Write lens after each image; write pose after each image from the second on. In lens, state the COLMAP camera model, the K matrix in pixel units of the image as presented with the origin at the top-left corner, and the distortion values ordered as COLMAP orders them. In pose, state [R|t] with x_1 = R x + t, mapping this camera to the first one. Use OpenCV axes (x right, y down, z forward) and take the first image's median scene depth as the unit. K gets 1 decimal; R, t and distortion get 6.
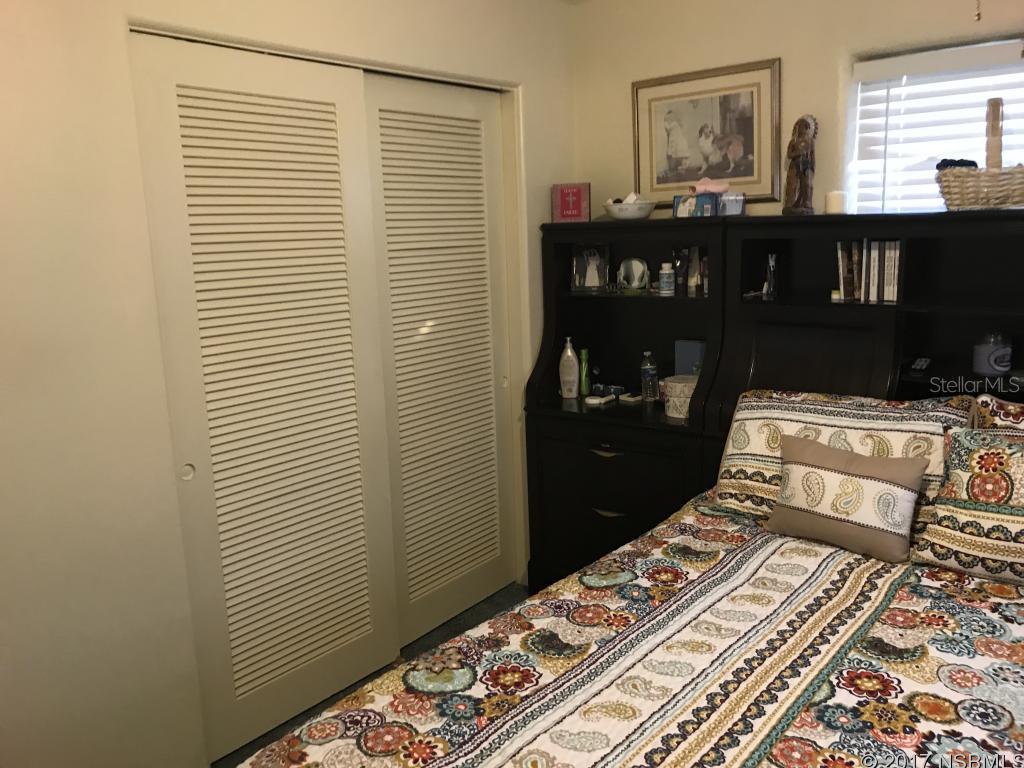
lens RADIAL K [[850.1, 0, 522.2], [0, 850.1, 378.4], [0, 0, 1]] dist [0.033391, -0.050303]
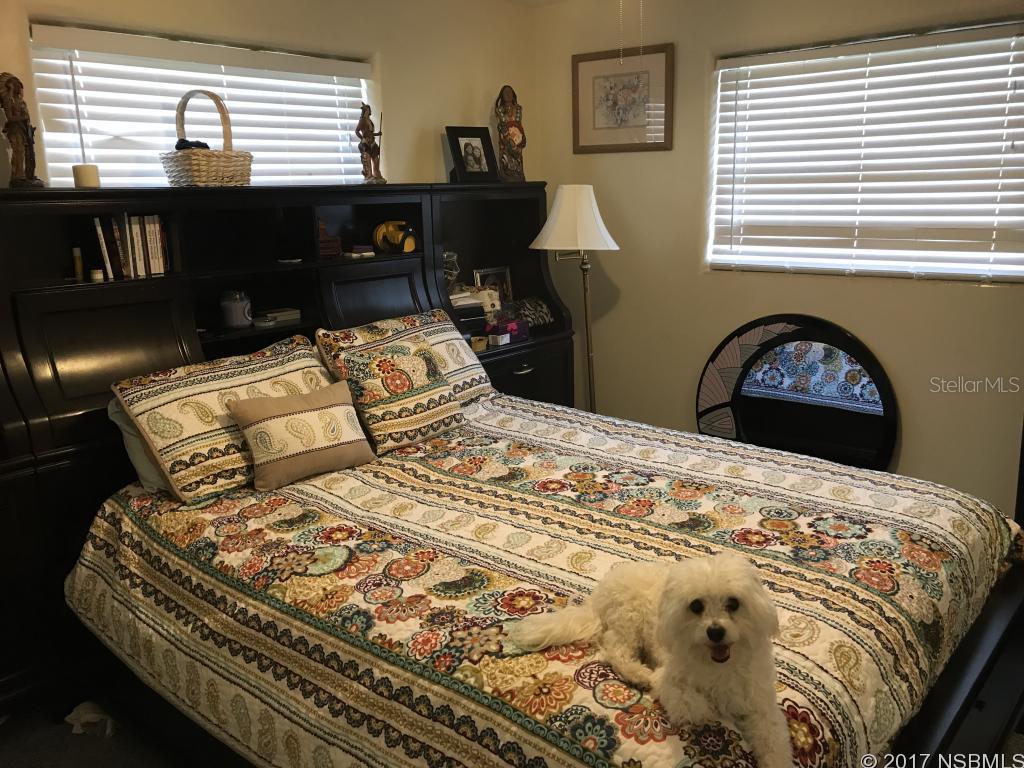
lens RADIAL K [[850.1, 0, 522.0], [0, 850.1, 388.3], [0, 0, 1]] dist [0.033391, -0.050303]
pose [[0.010851, -0.190997, 0.981531, -0.791799], [0.206027, 0.960954, 0.184715, -0.075757], [-0.978486, 0.200218, 0.049778, 0.714510]]
